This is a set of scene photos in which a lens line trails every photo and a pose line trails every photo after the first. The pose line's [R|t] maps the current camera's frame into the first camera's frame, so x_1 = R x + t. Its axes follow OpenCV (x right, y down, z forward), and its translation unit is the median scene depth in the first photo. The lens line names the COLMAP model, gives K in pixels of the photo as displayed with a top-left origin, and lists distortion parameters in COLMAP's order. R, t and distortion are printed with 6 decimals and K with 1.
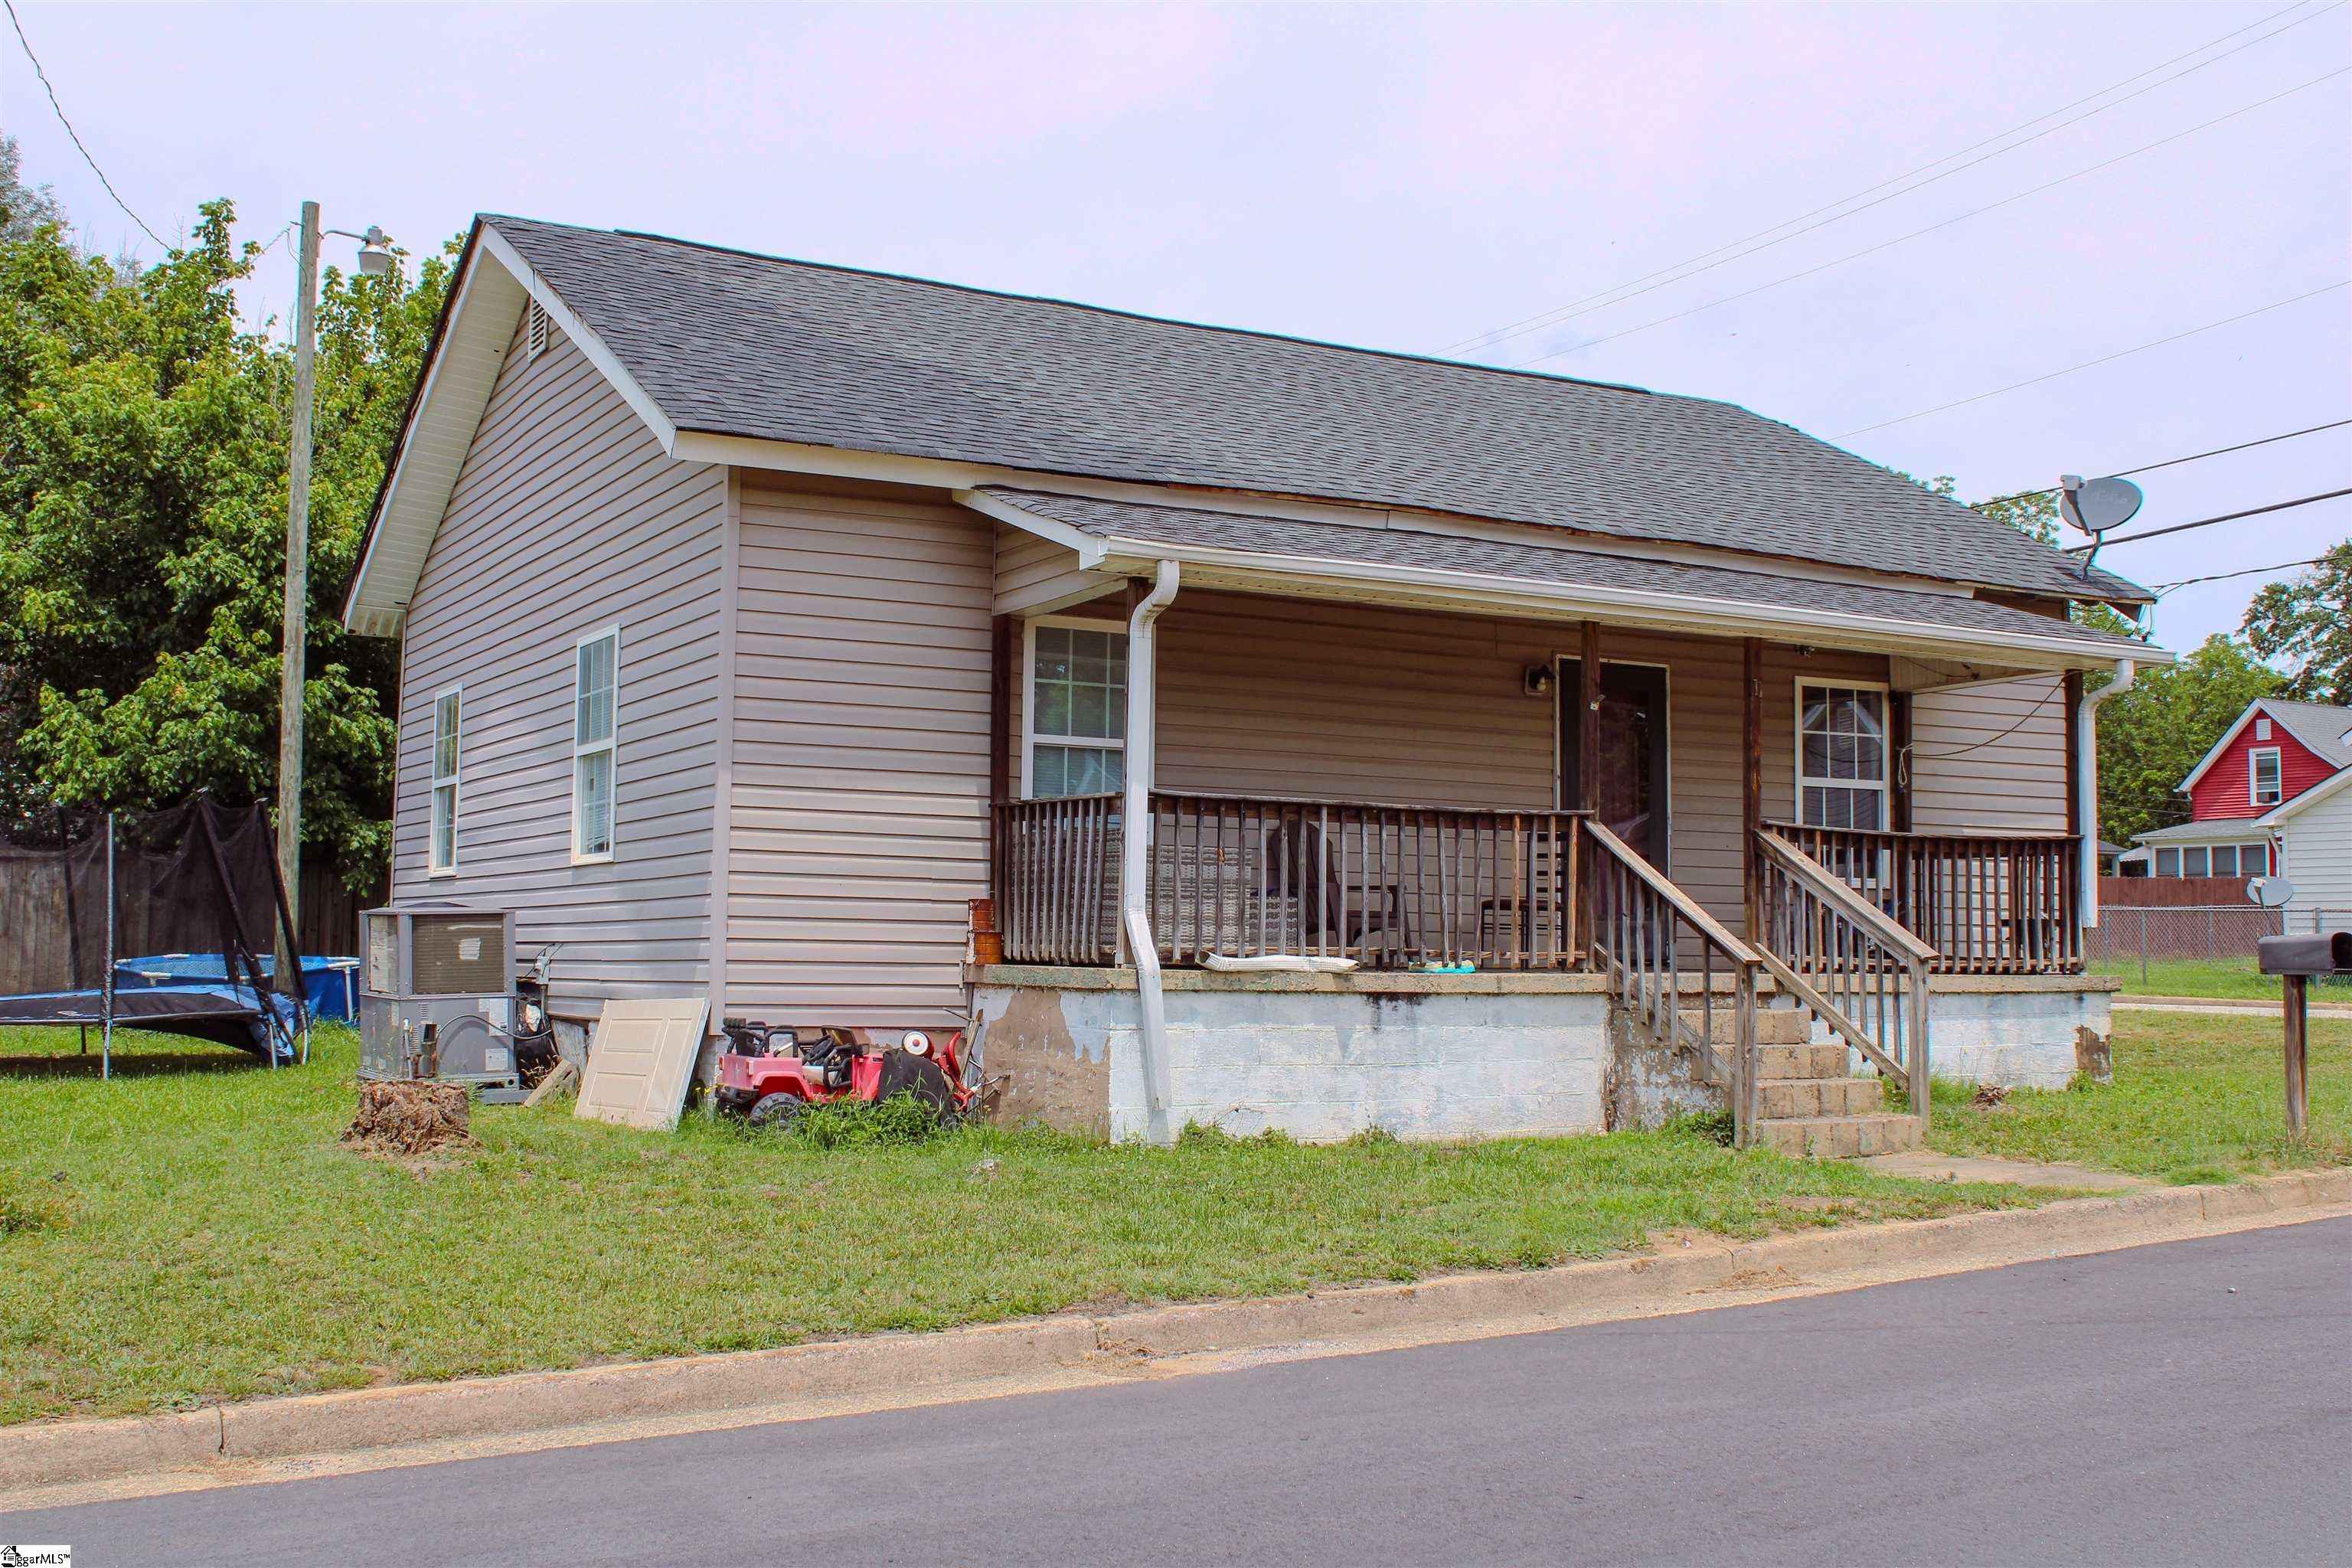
lens RADIAL K [[2477.0, 0, 1176.0], [0, 2477.0, 784.0], [0, 0, 1]] dist [-0.090474, 0.013933]
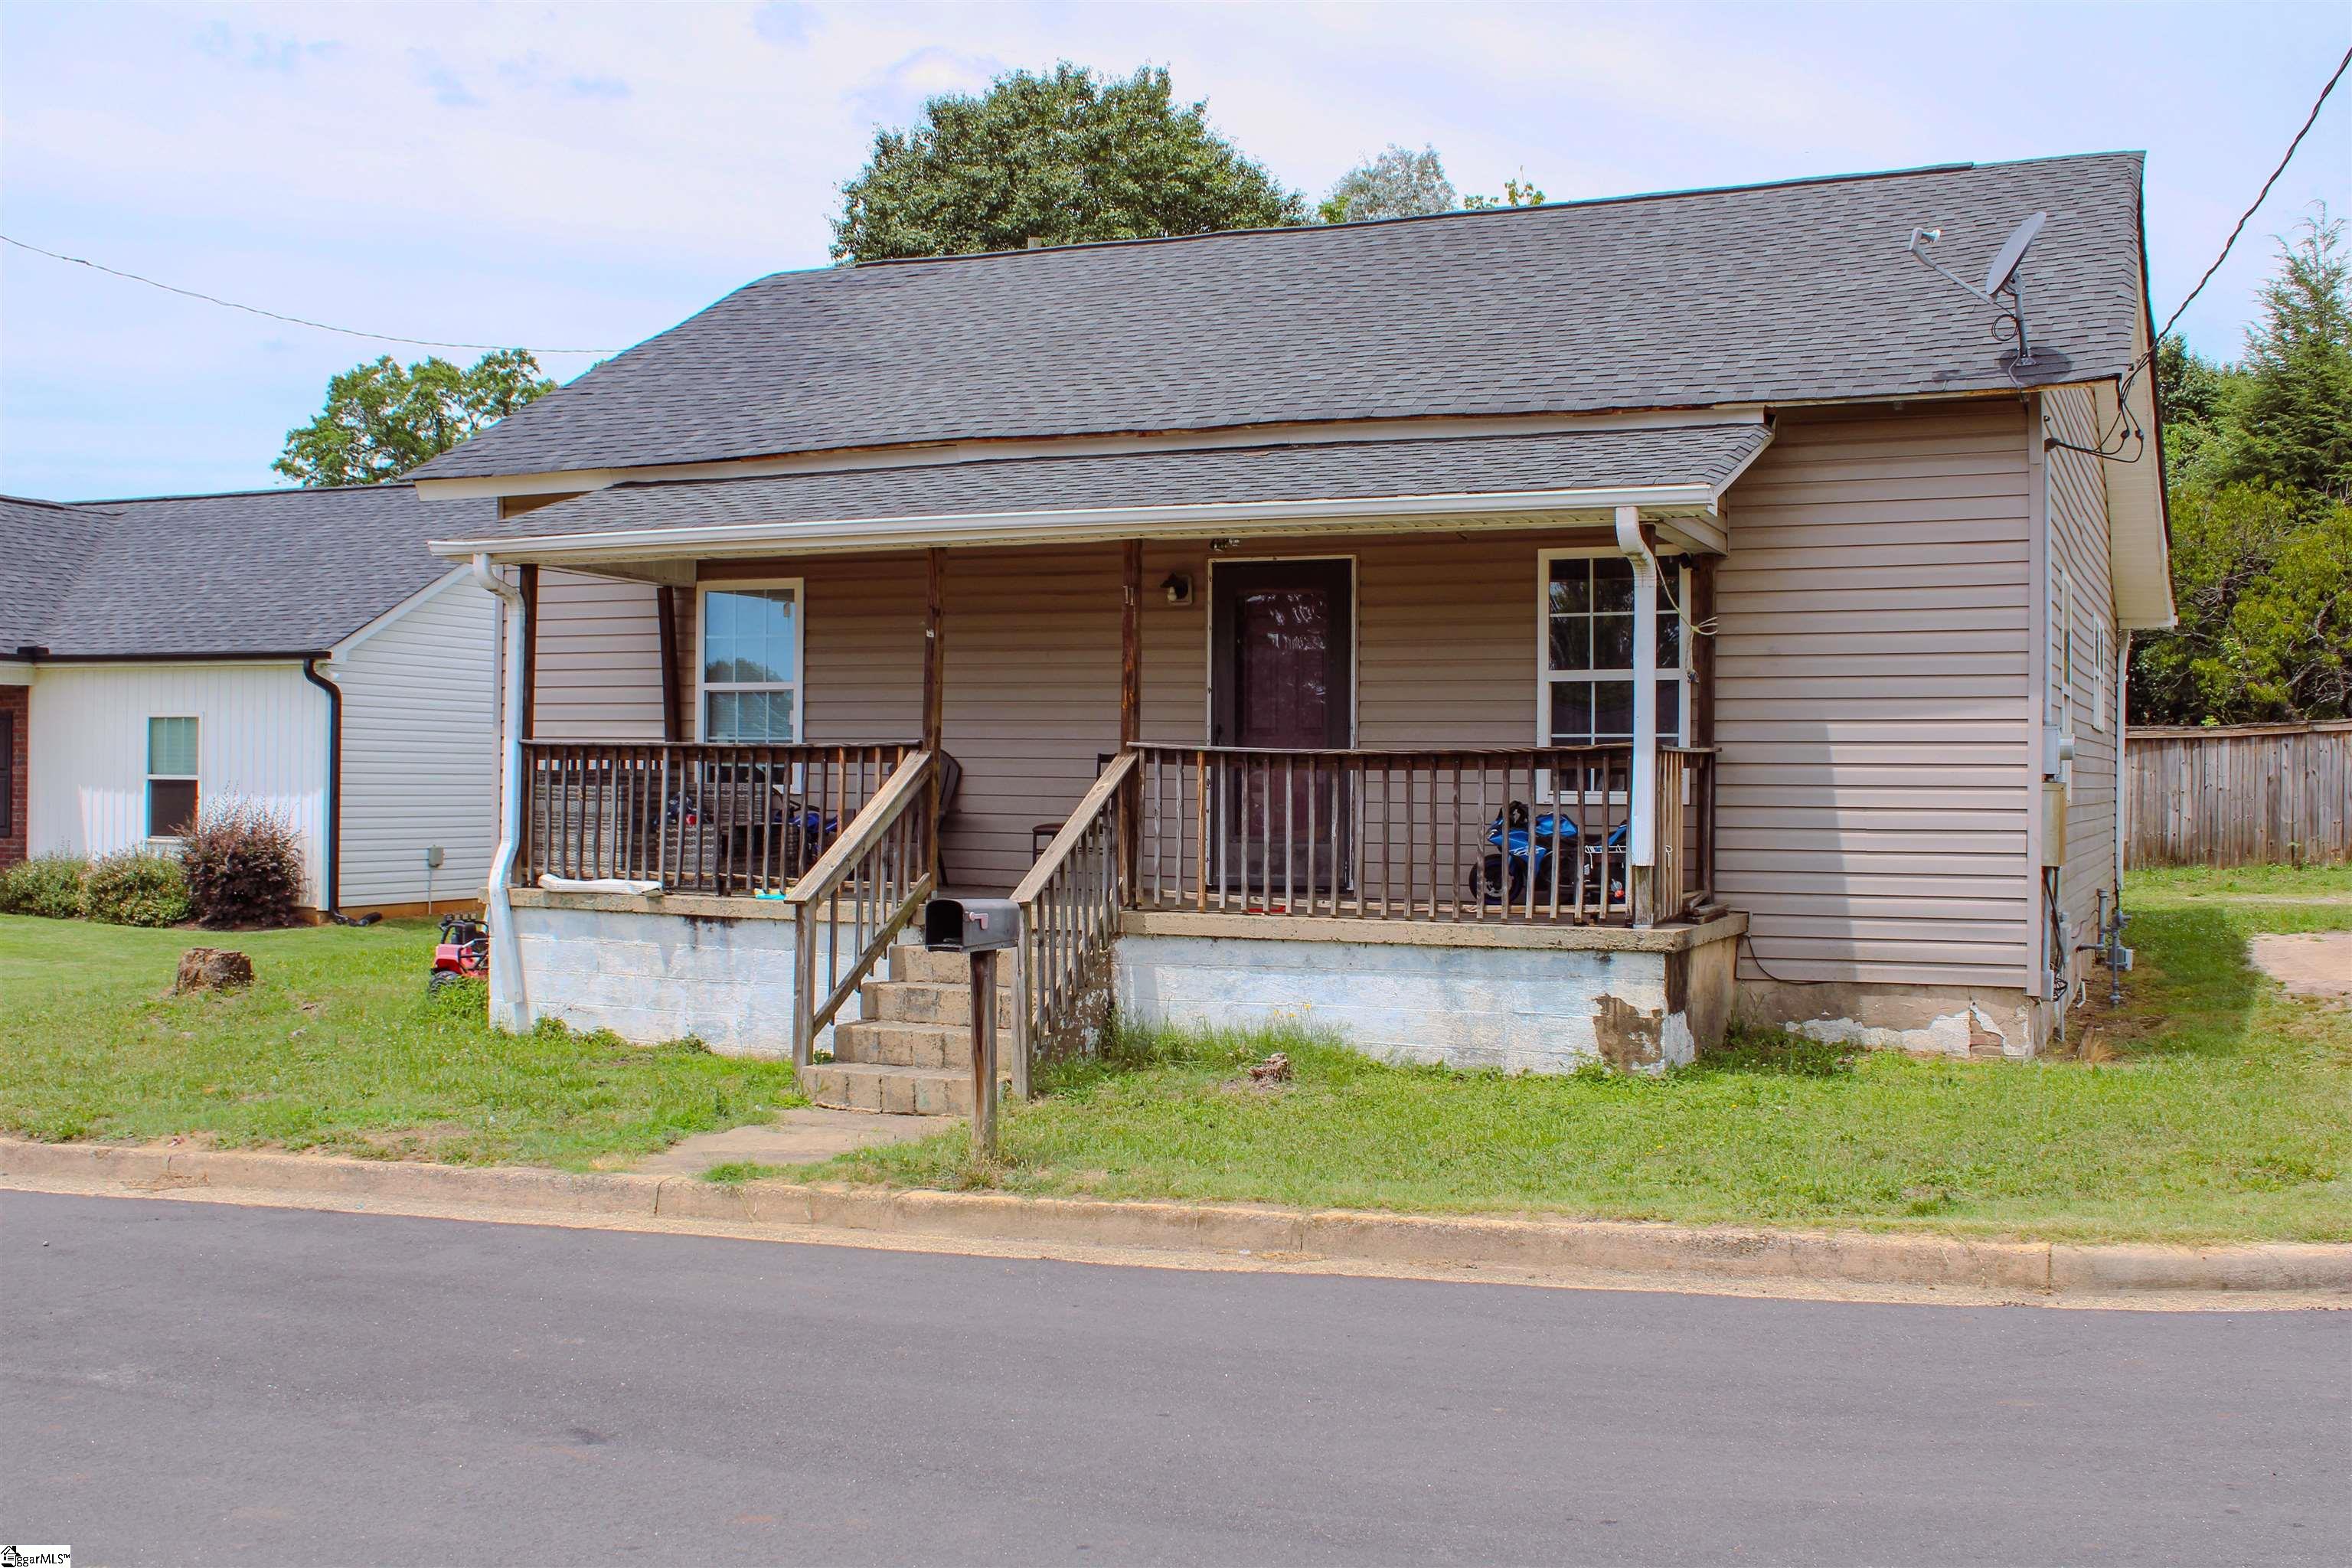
lens RADIAL K [[2331.1, 0, 1176.0], [0, 2331.1, 784.0], [0, 0, 1]] dist [-0.098145, 0.006203]
pose [[0.592727, -0.002421, -0.805400, 1.033957], [0.055032, 0.997780, 0.037500, -0.001252], [0.803521, -0.066550, 0.591545, 0.556506]]
